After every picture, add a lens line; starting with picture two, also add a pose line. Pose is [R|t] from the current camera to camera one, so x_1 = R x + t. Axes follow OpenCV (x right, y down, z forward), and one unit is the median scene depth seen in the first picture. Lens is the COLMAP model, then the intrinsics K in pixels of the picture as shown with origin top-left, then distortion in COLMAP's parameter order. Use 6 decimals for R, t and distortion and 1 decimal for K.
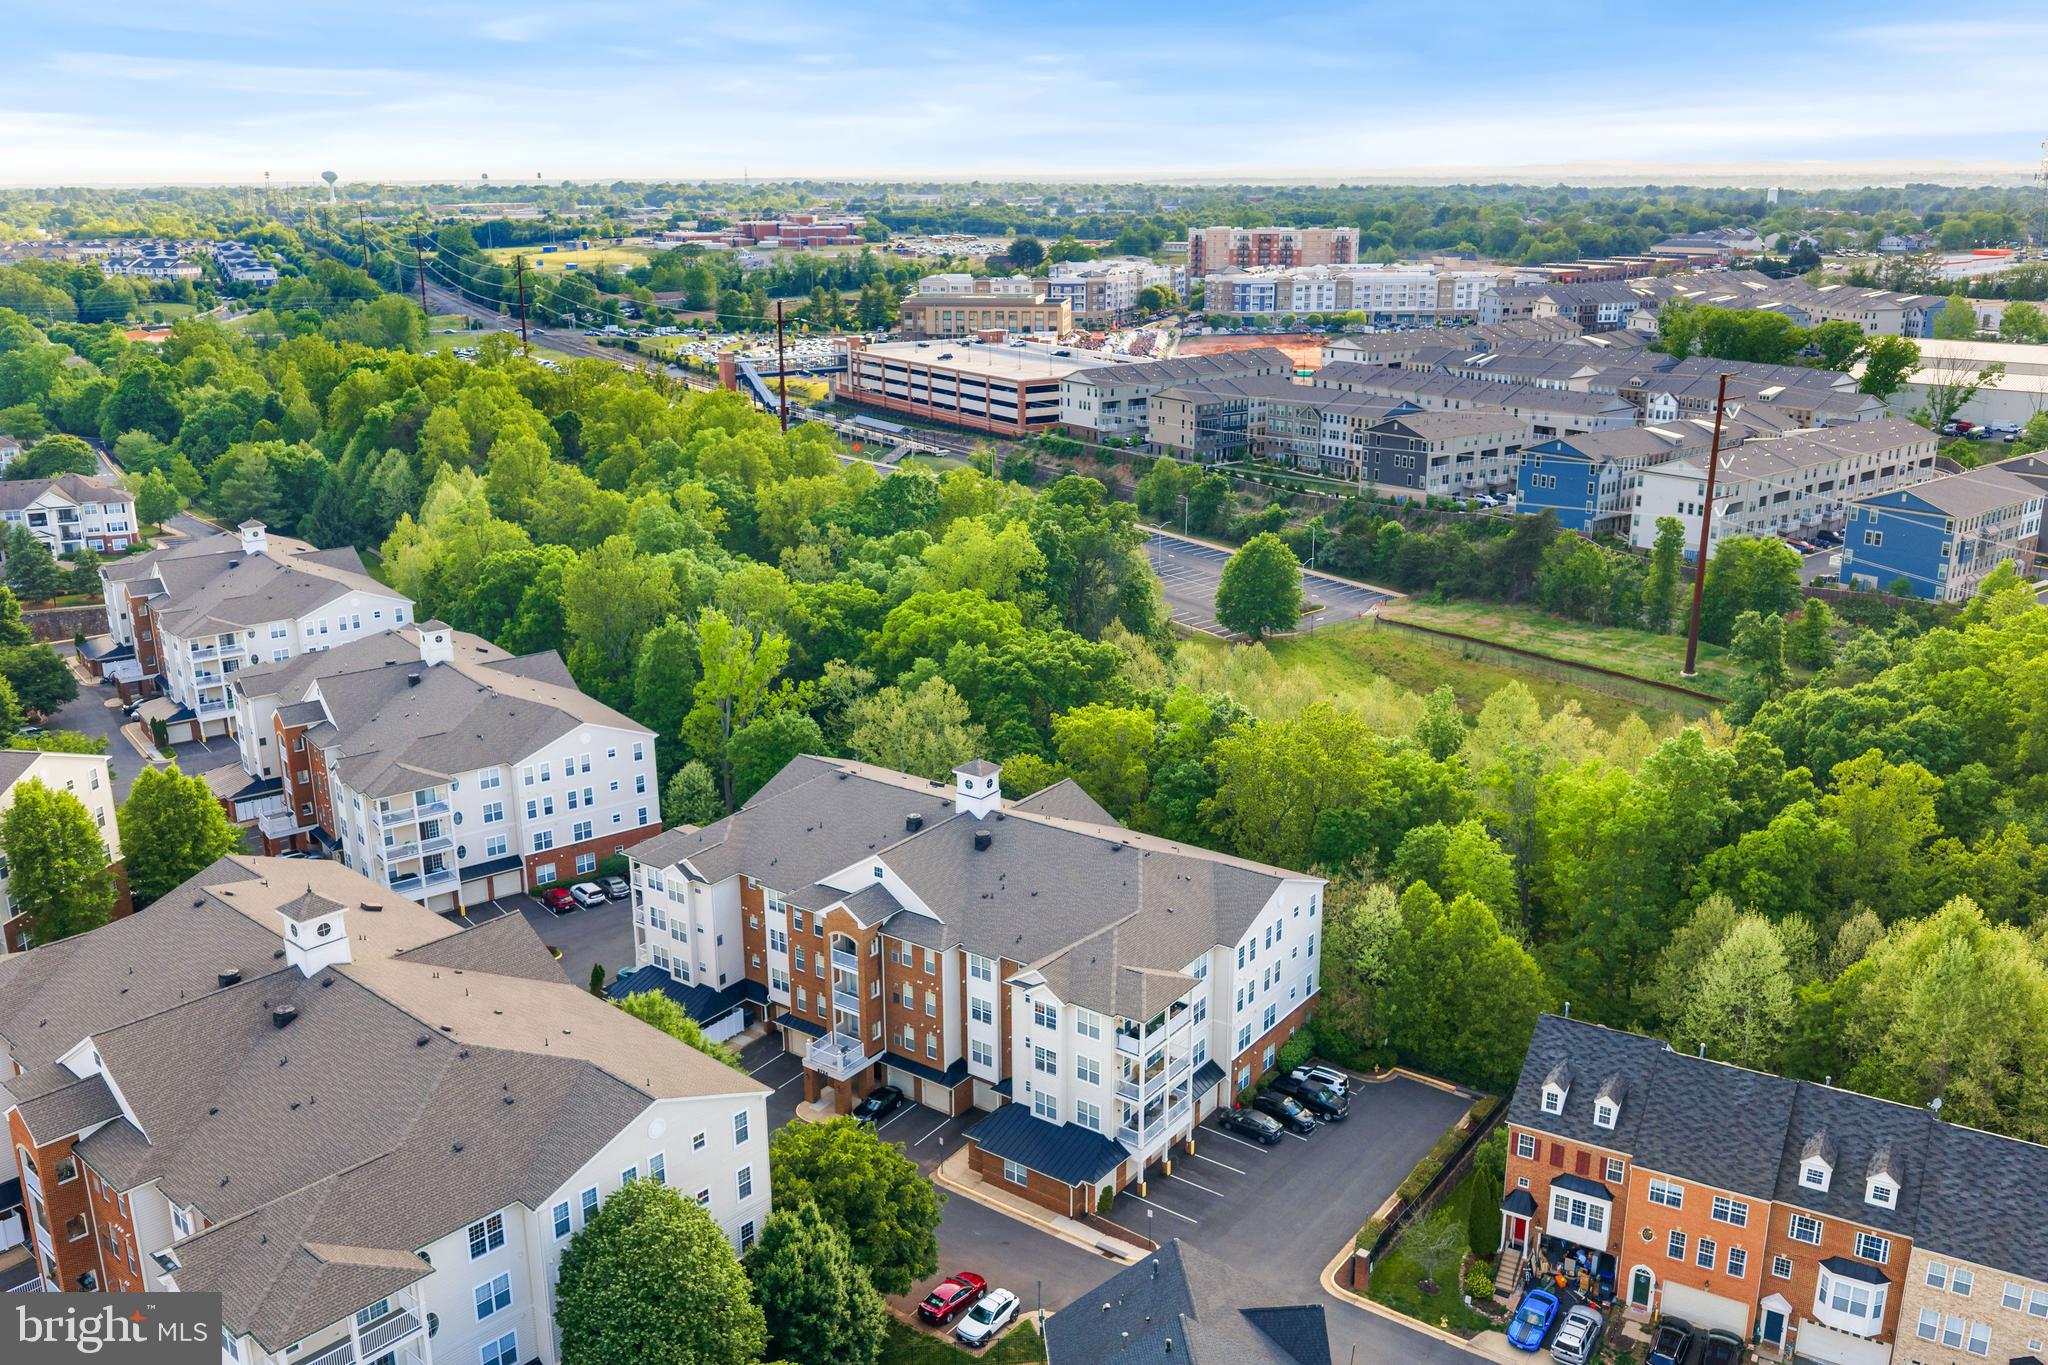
lens RADIAL K [[1710.3, 0, 1024.0], [0, 1710.3, 682.5], [0, 0, 1]] dist [0.053905, -0.123914]
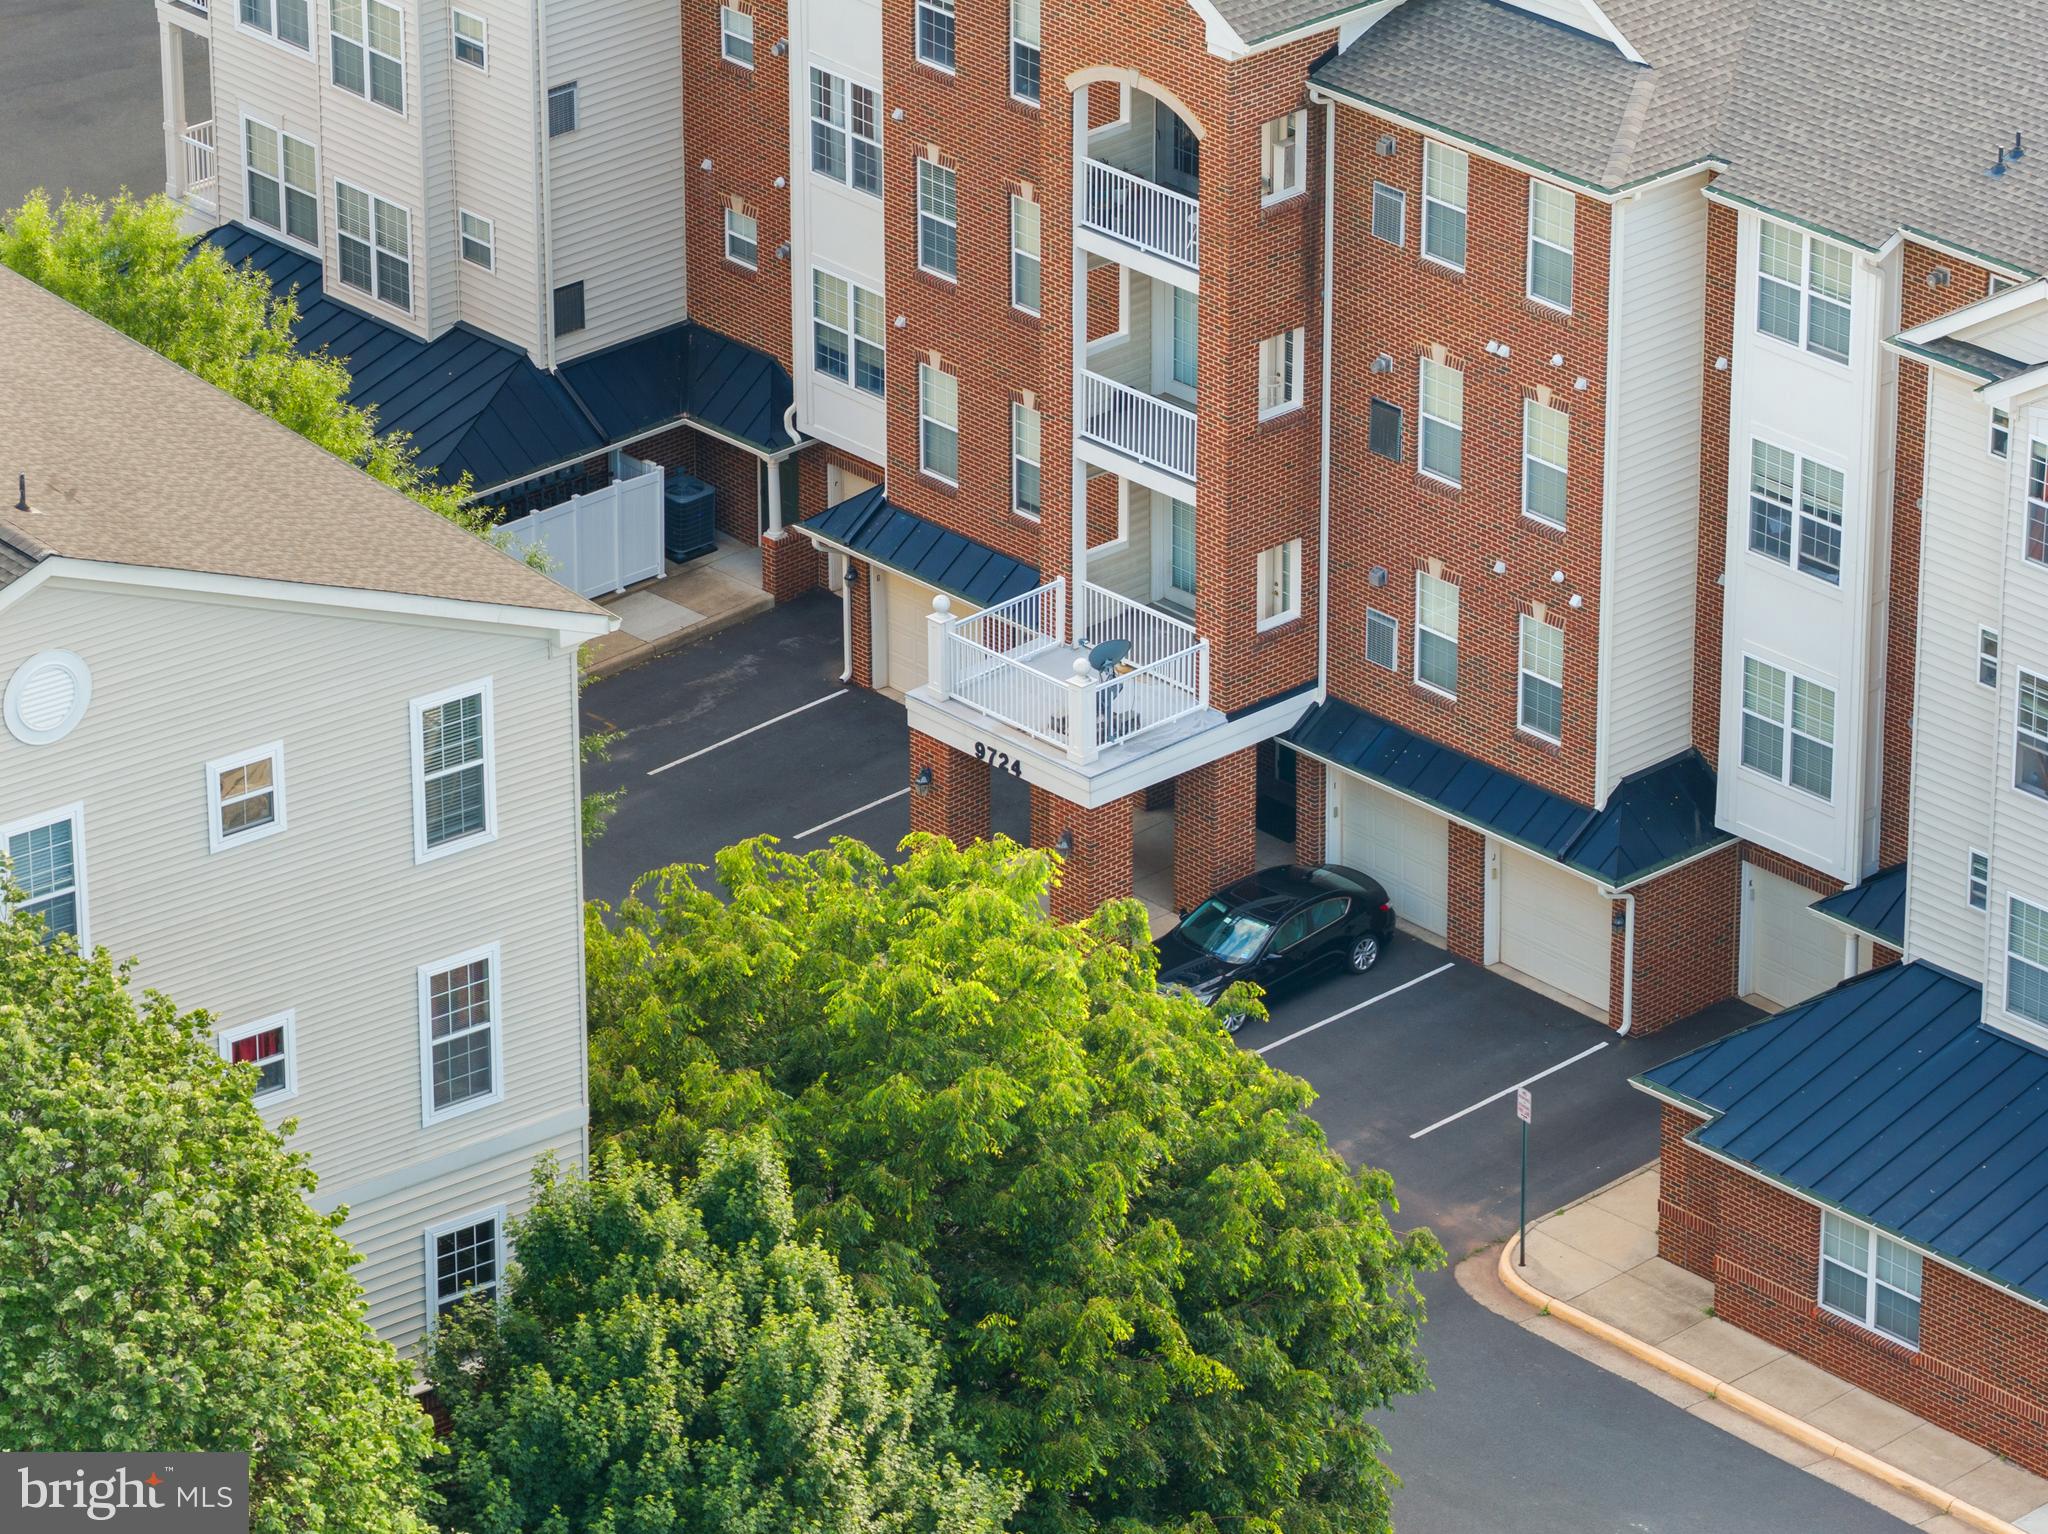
lens RADIAL K [[10064.8, 0, 1024.0], [0, 10064.8, 767.0], [0, 0, 1]] dist [0.528327, 1.354115]
pose [[0.981984, 0.084336, -0.169102, 0.074442], [-0.058078, 0.986267, 0.154612, 0.038992], [0.179819, -0.142006, 0.973396, -0.131304]]
